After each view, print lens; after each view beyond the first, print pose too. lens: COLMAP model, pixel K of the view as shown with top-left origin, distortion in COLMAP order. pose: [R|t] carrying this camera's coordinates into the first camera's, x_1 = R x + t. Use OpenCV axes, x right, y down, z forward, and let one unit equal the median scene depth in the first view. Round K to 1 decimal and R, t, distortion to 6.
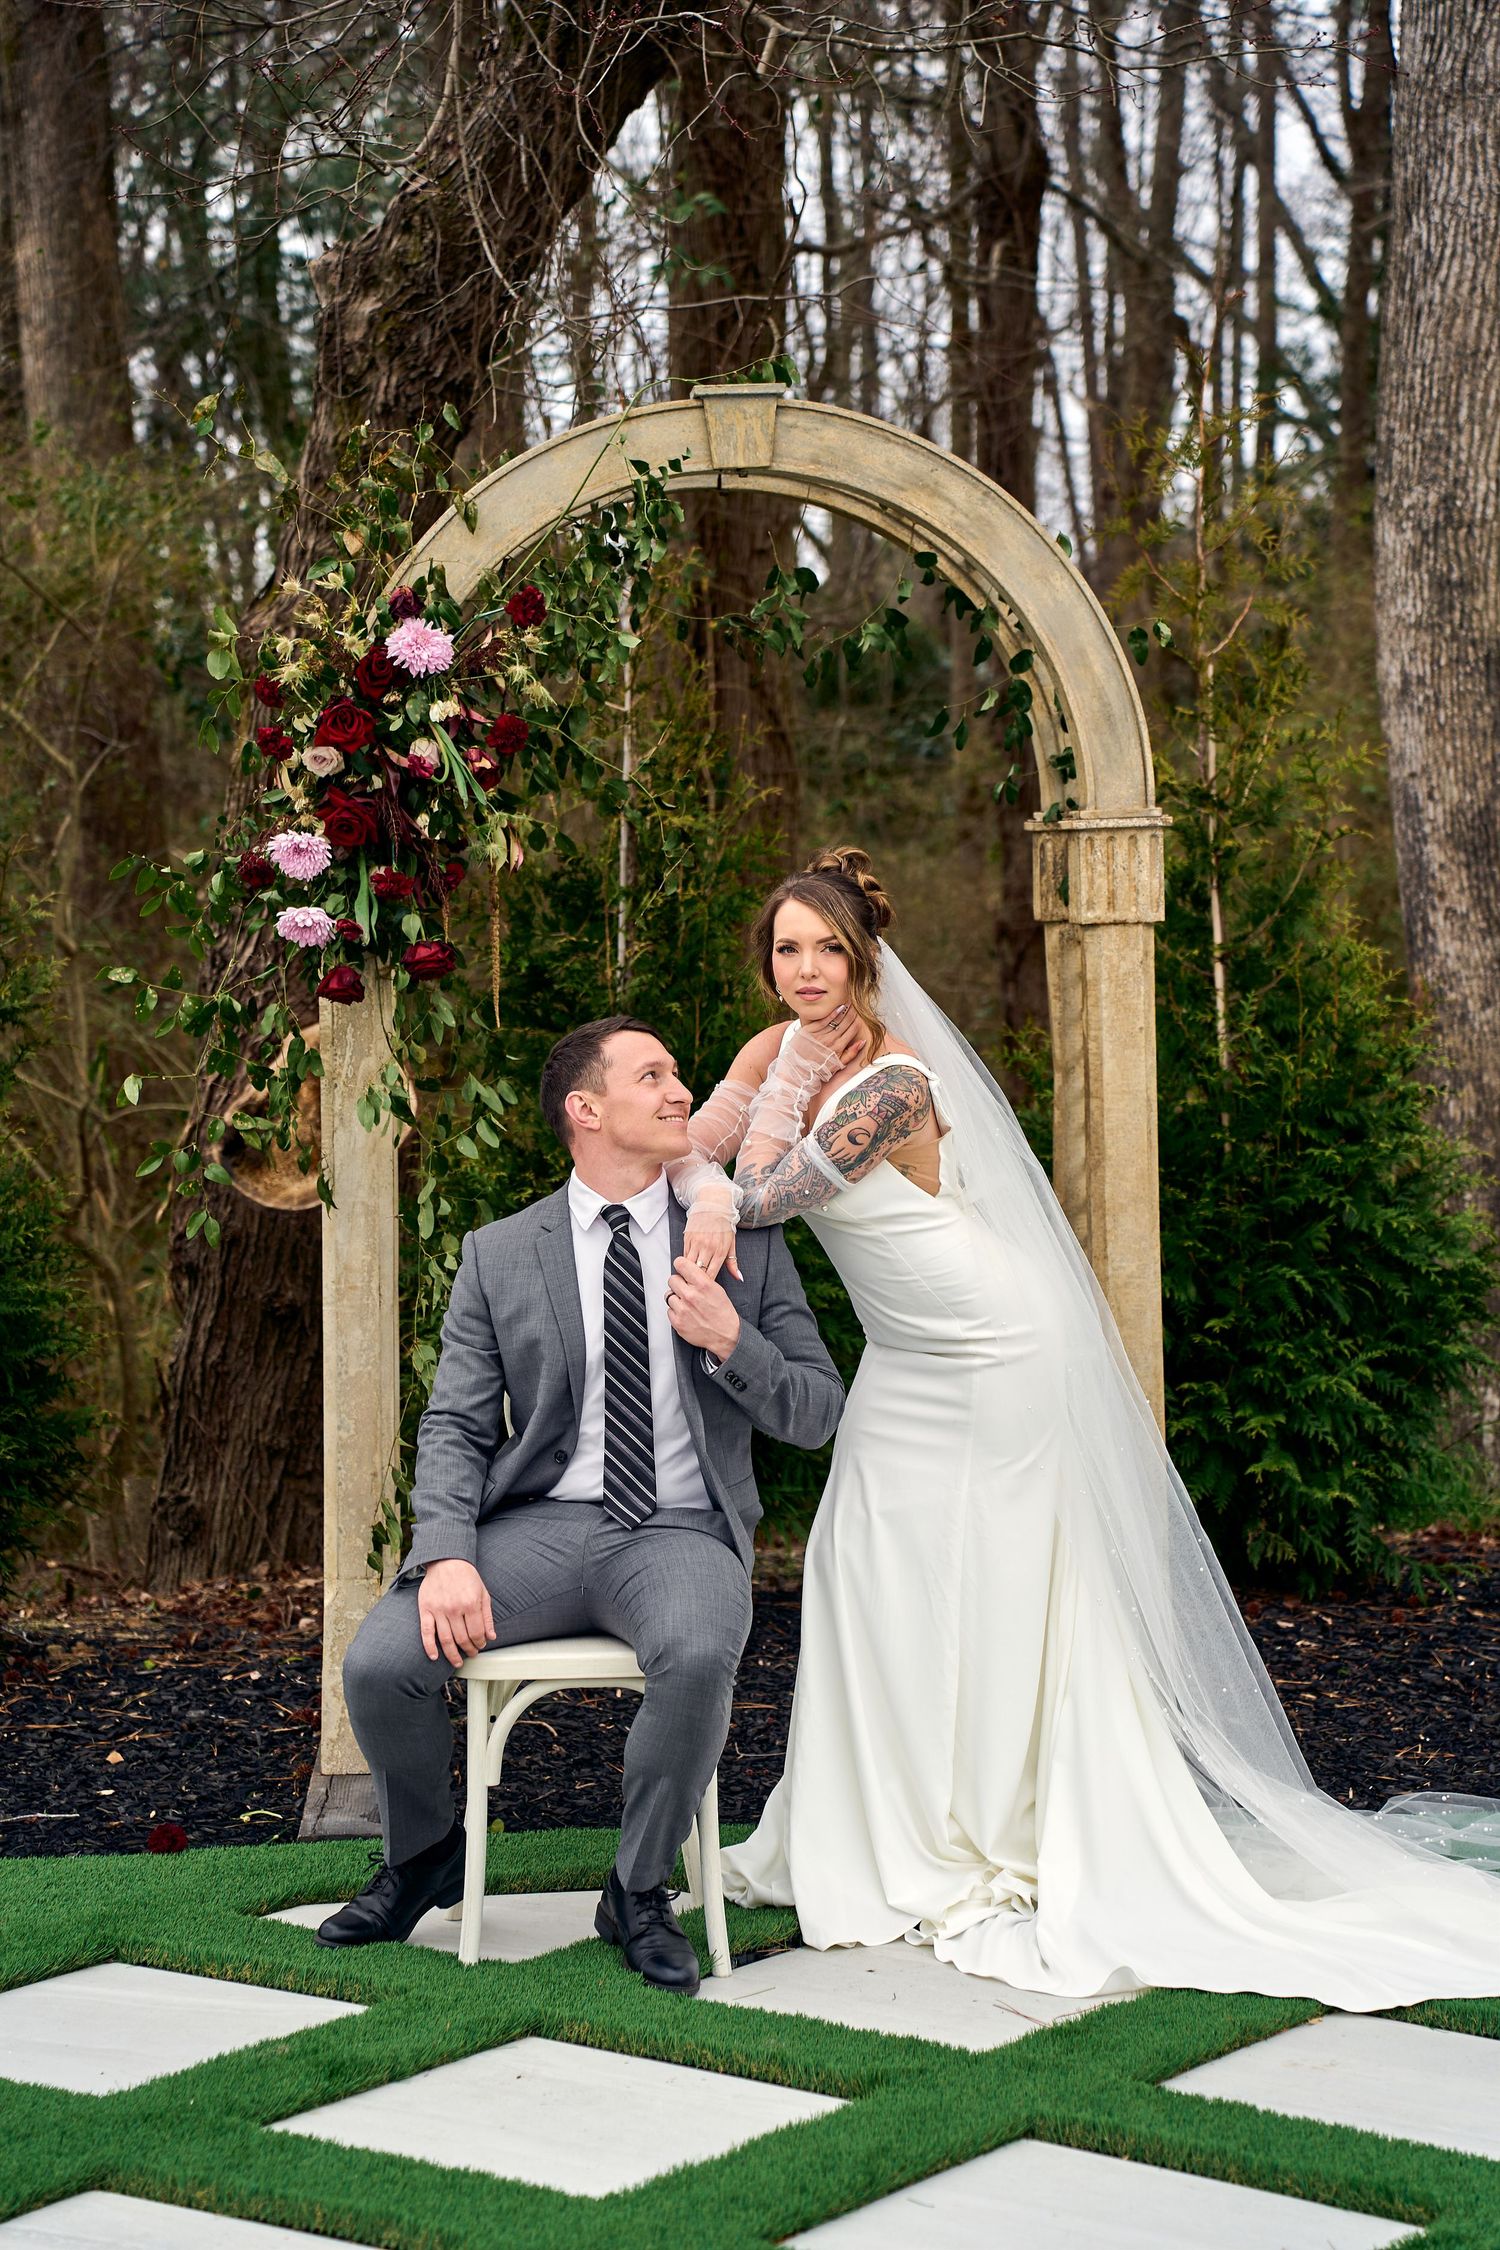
lens RADIAL K [[3999.2, 0, 751.1], [0, 3999.2, 1131.5], [0, 0, 1]] dist [0.463466, 0.000000]
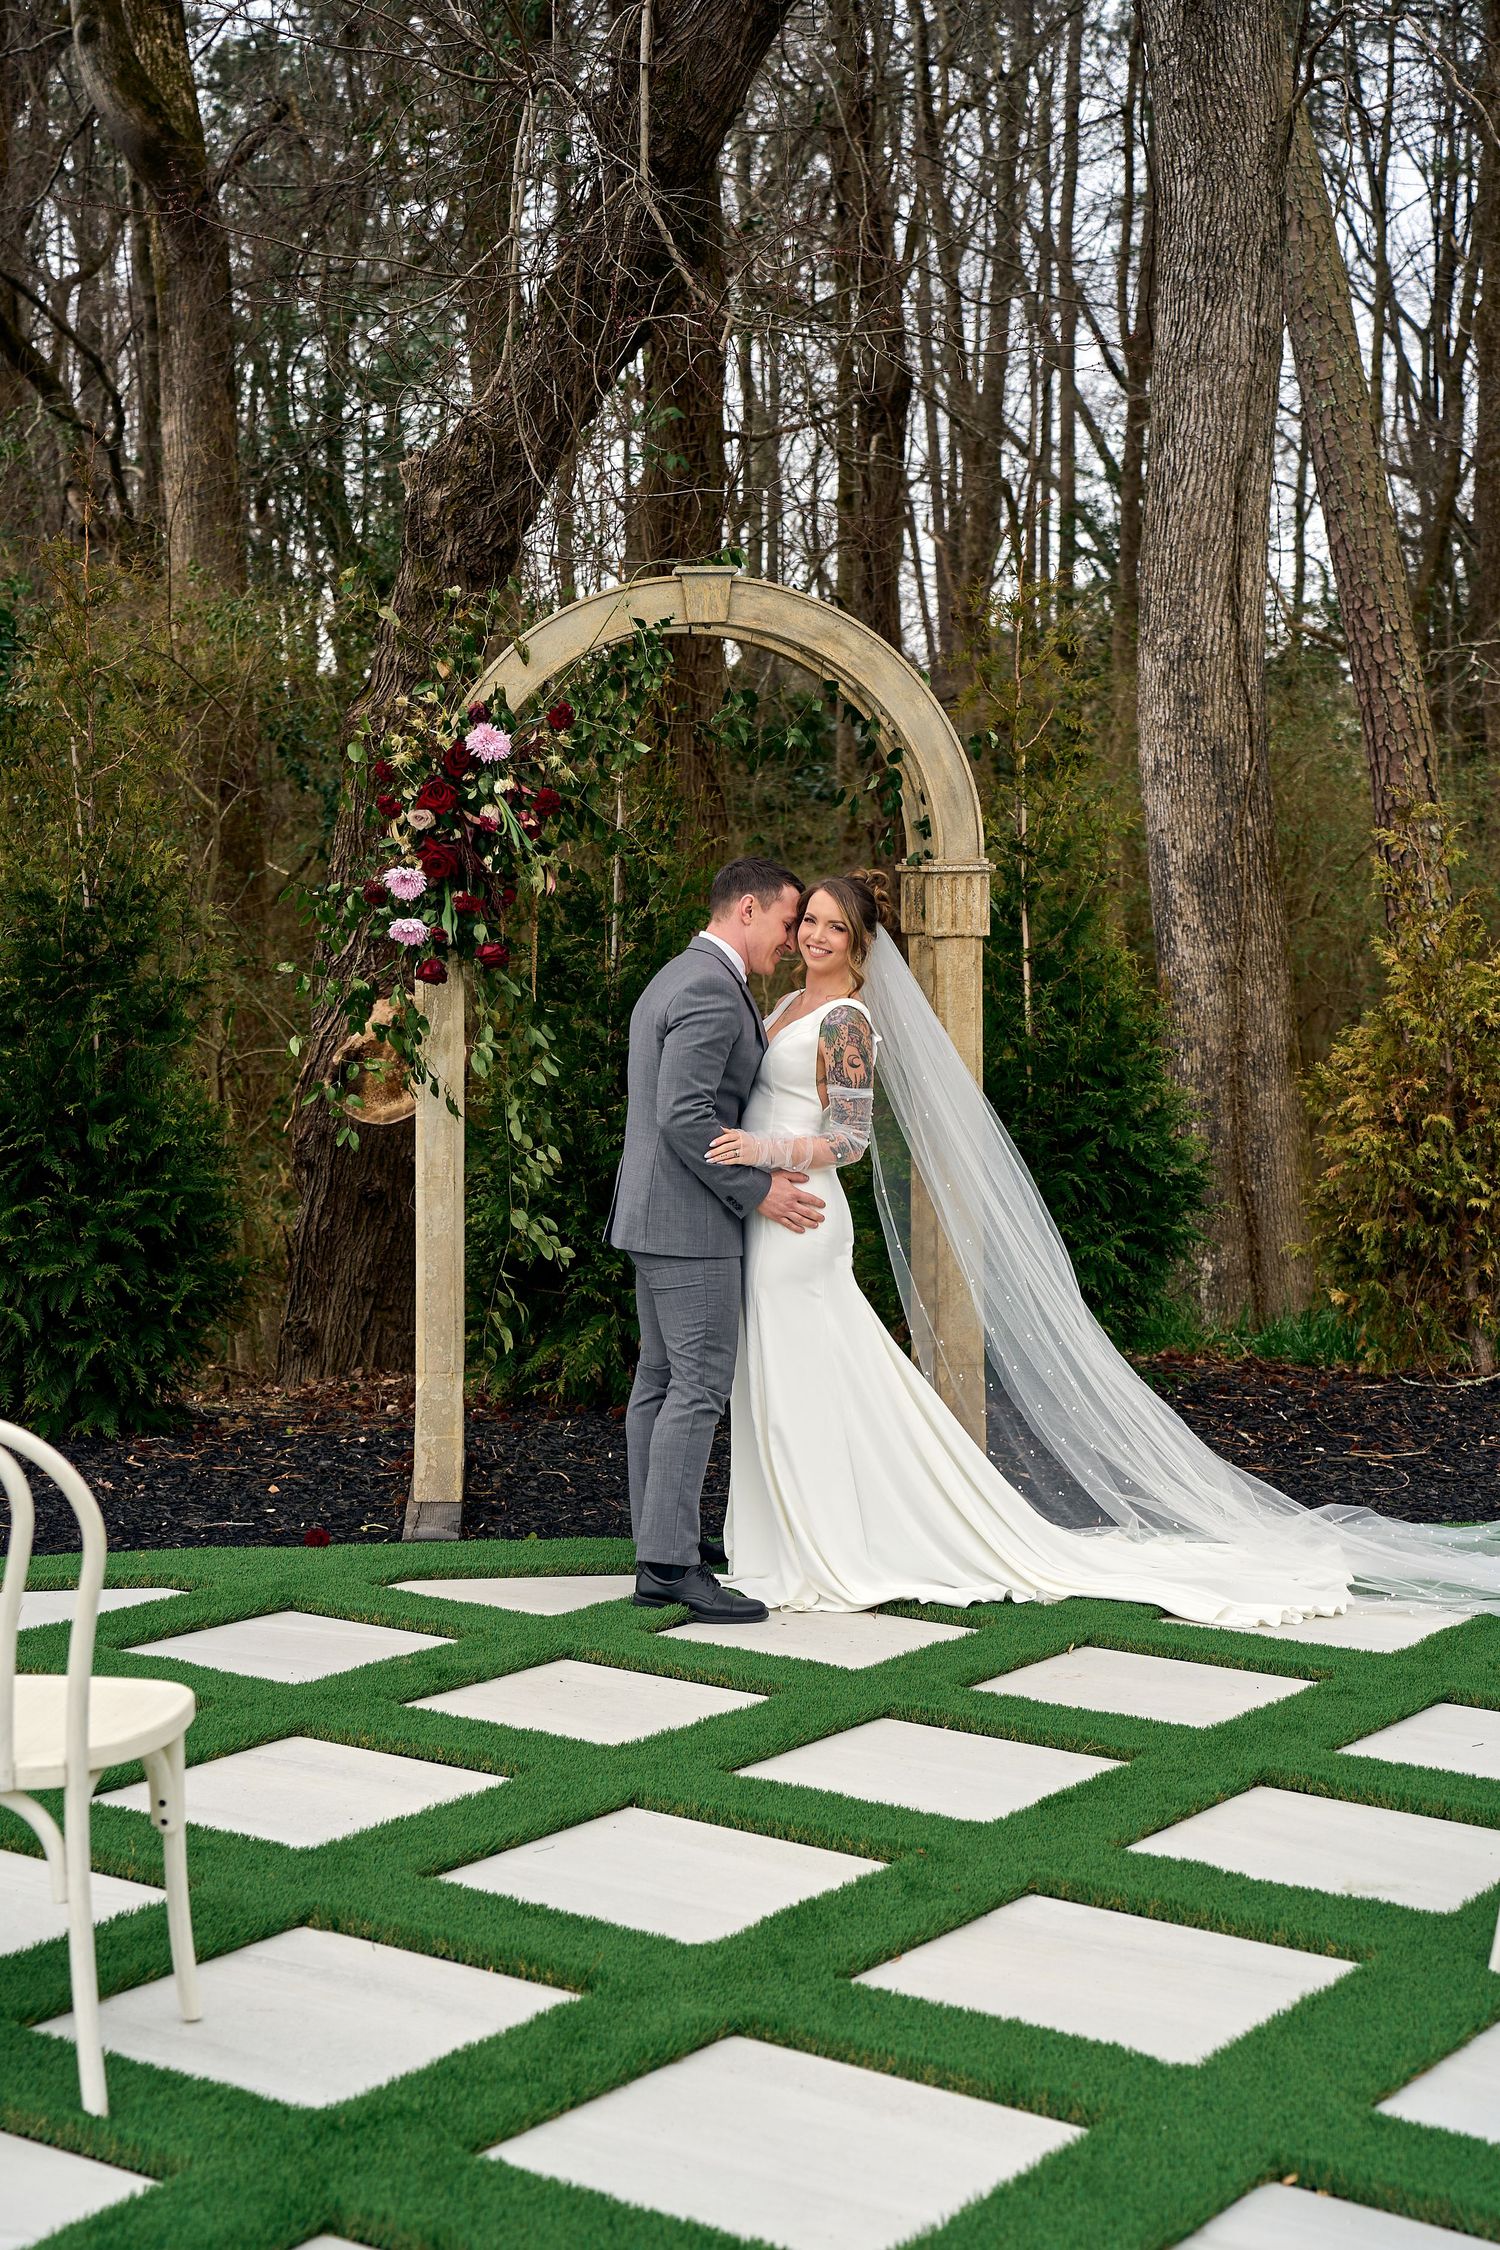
lens RADIAL K [[2974.9, 0, 737.2], [0, 2974.9, 1209.2], [0, 0, 1]] dist [0.146532, 0.000000]
pose [[0.999728, 0.012409, 0.019744, -0.007861], [-0.013299, 0.998871, 0.045608, -0.000665], [-0.019155, -0.045859, 0.998764, -0.072392]]
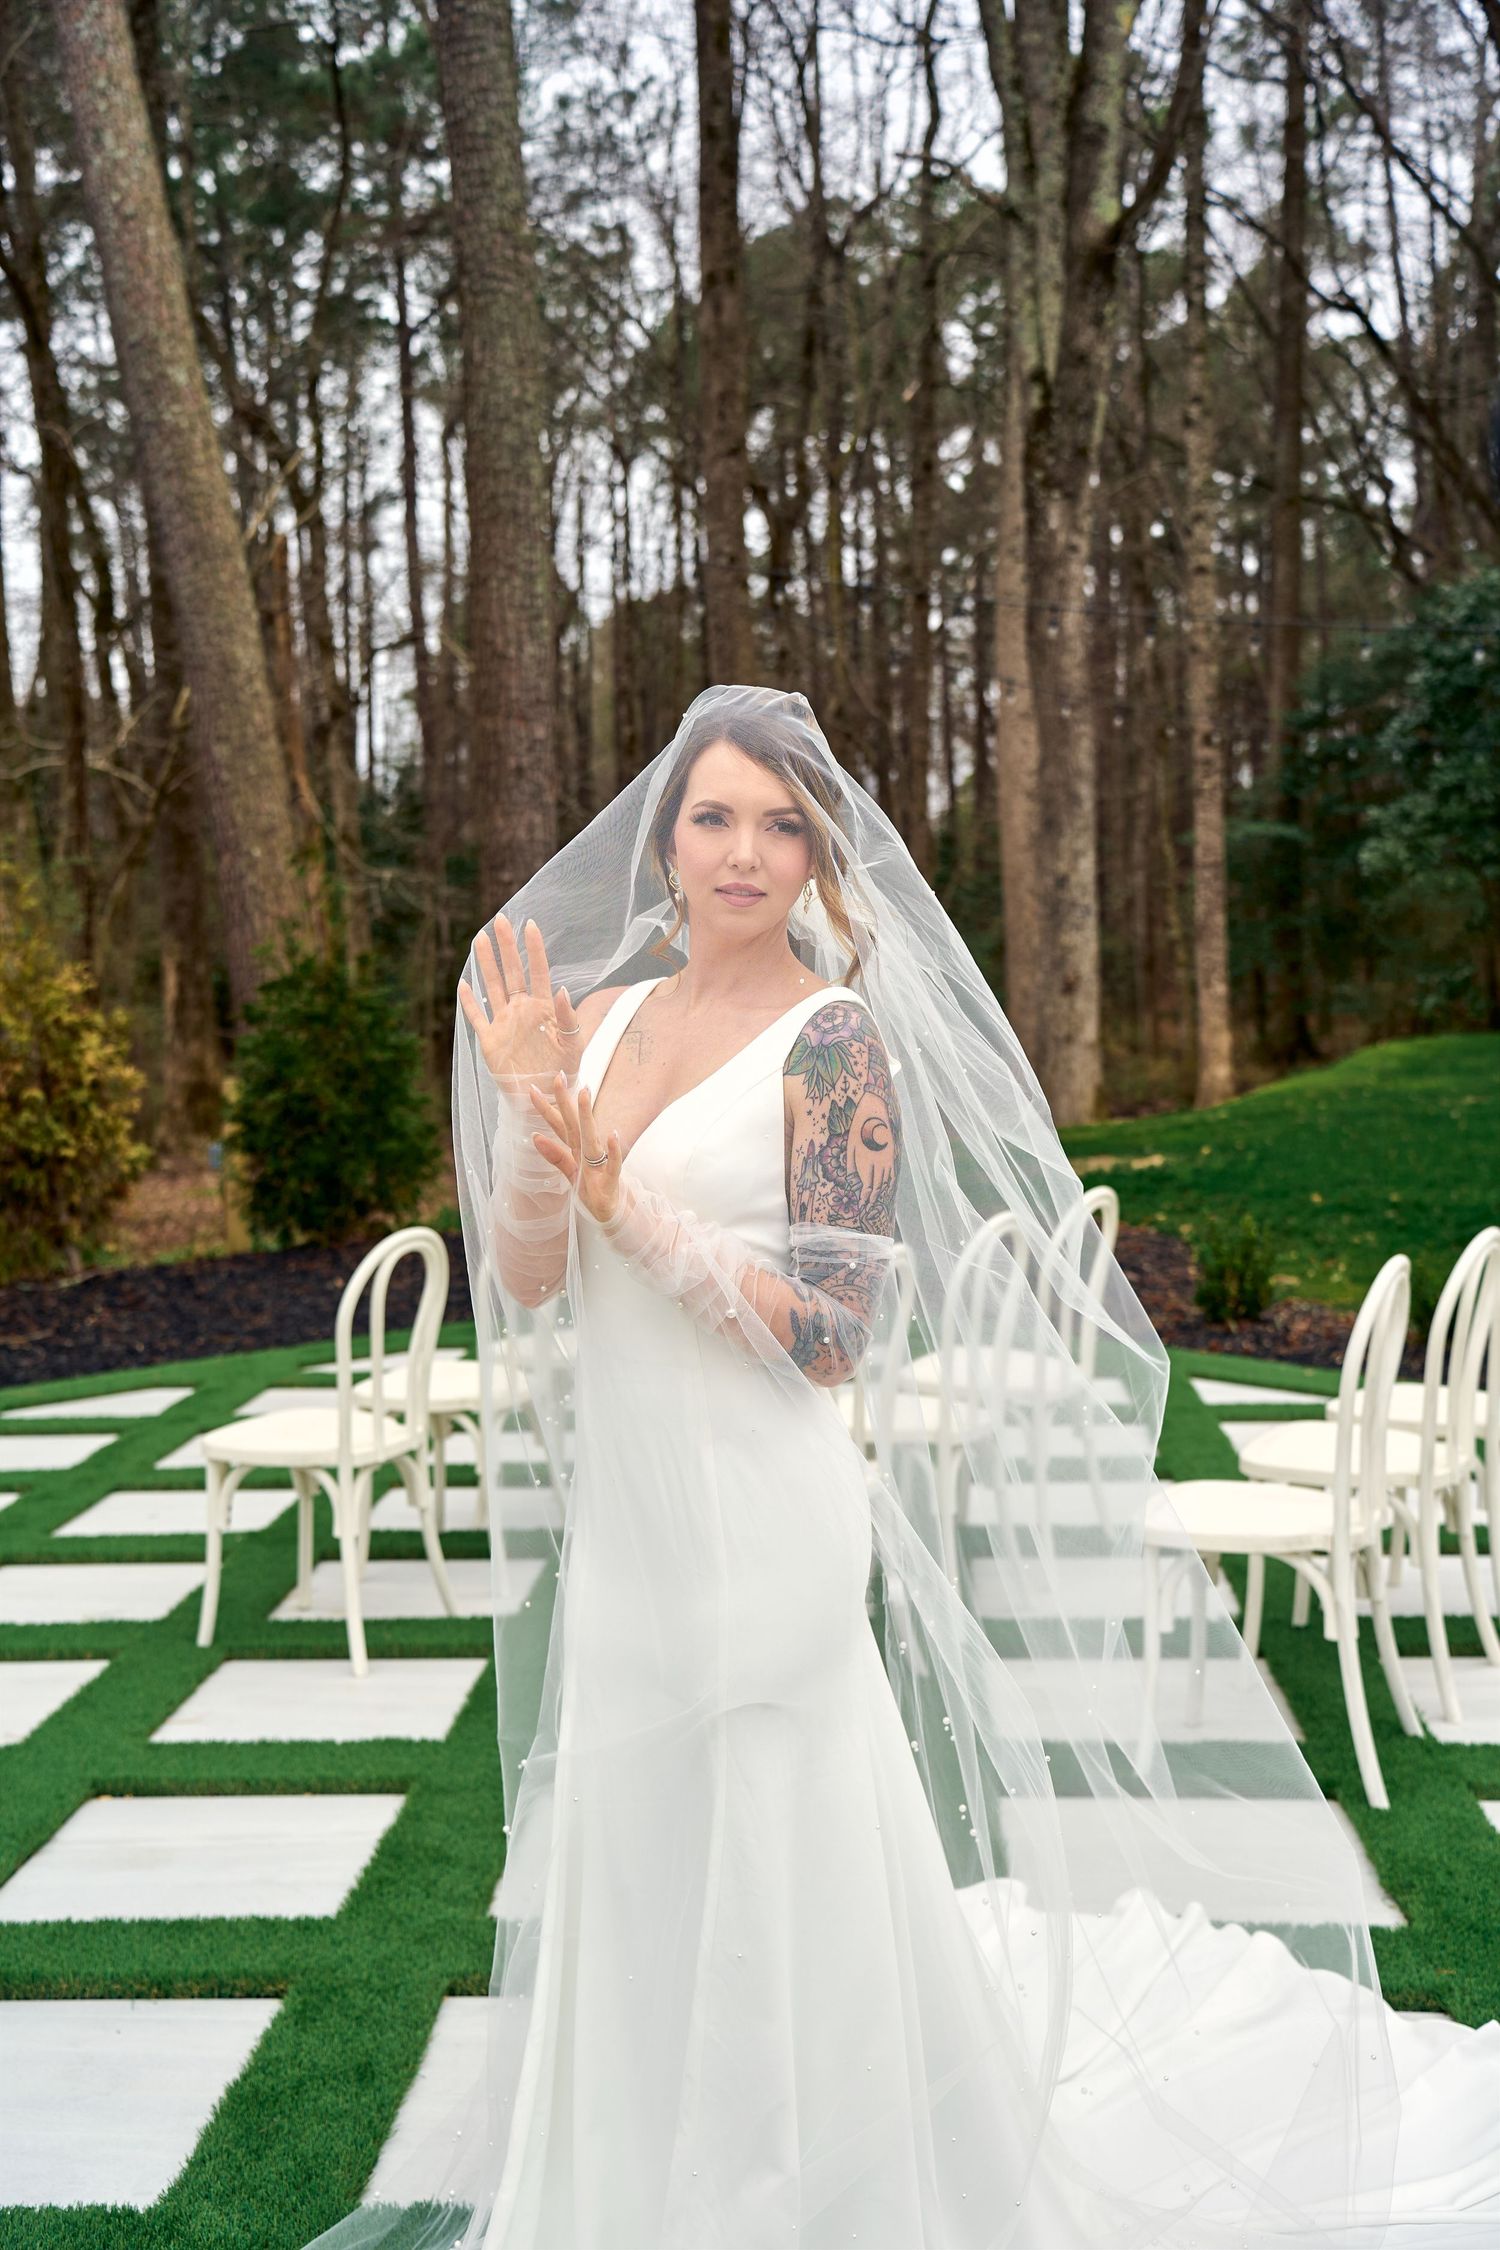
lens RADIAL K [[2215.4, 0, 734.6], [0, 2215.4, 1137.1], [0, 0, 1]] dist [0.052572, 0.000000]
pose [[0.833180, -0.054012, 0.550358, -0.053553], [0.037696, 0.998451, 0.040919, 0.002393], [-0.551716, -0.013347, 0.833925, -0.109100]]
